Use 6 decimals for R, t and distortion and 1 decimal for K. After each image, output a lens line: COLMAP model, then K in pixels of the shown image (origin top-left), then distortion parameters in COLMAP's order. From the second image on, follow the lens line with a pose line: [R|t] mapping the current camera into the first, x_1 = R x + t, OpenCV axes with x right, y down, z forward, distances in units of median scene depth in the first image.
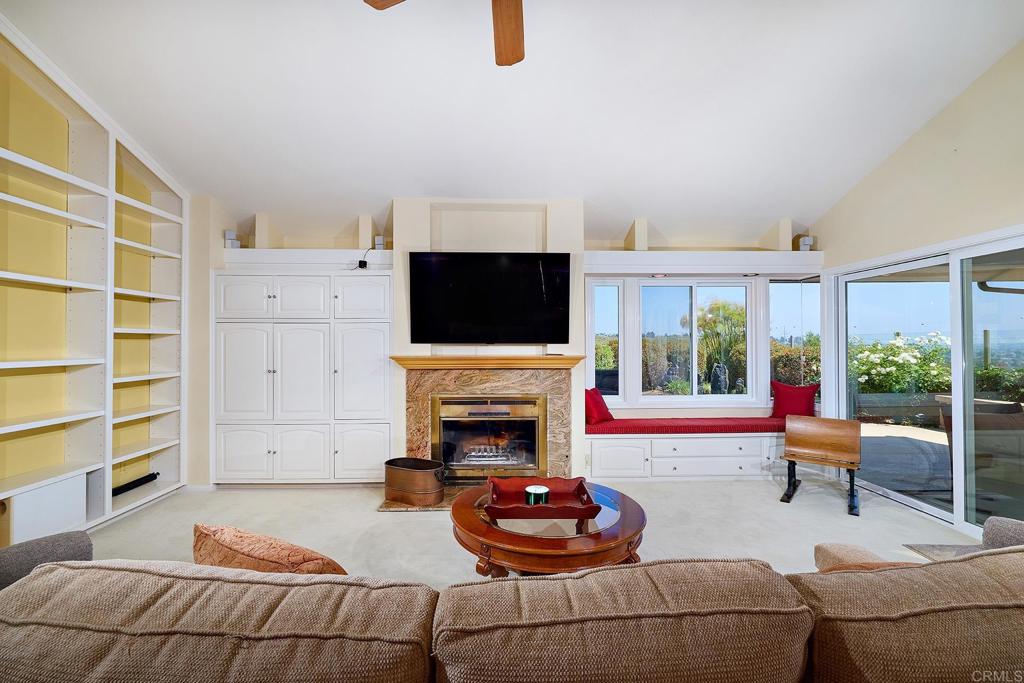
lens RADIAL K [[437.8, 0, 512.0], [0, 437.8, 337.9], [0, 0, 1]] dist [-0.000138, -0.000048]
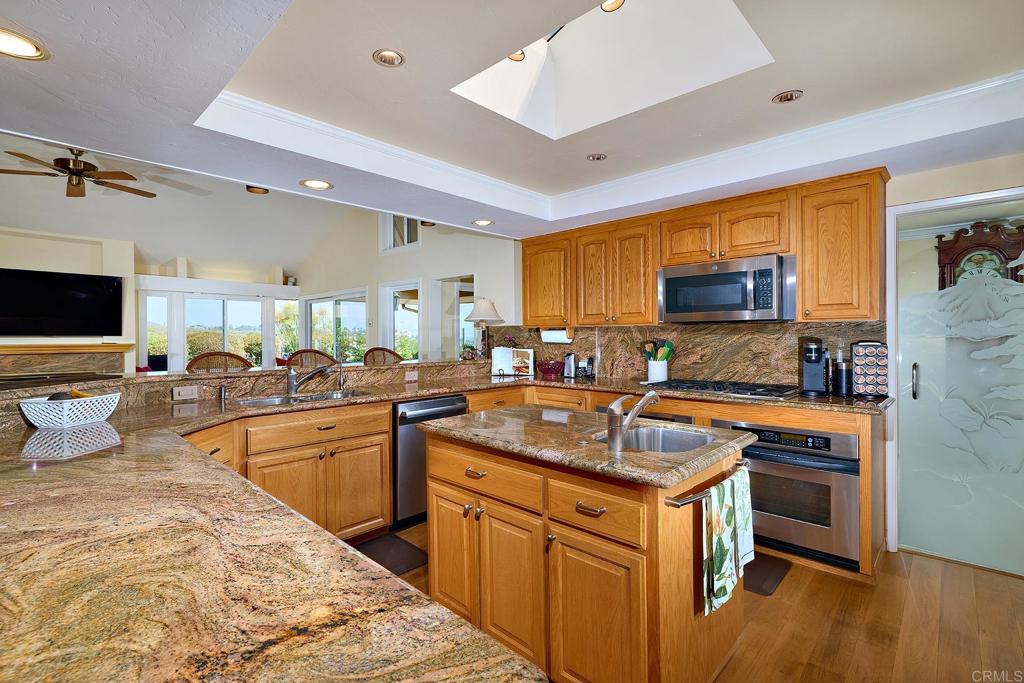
lens RADIAL K [[468.4, 0, 515.1], [0, 468.4, 338.7], [0, 0, 1]] dist [0.000995, 0.000081]
pose [[0.691709, -0.004404, 0.722163, -0.098750], [-0.004534, 0.999935, 0.010441, -0.000777], [-0.722162, -0.010497, 0.691644, -1.085850]]
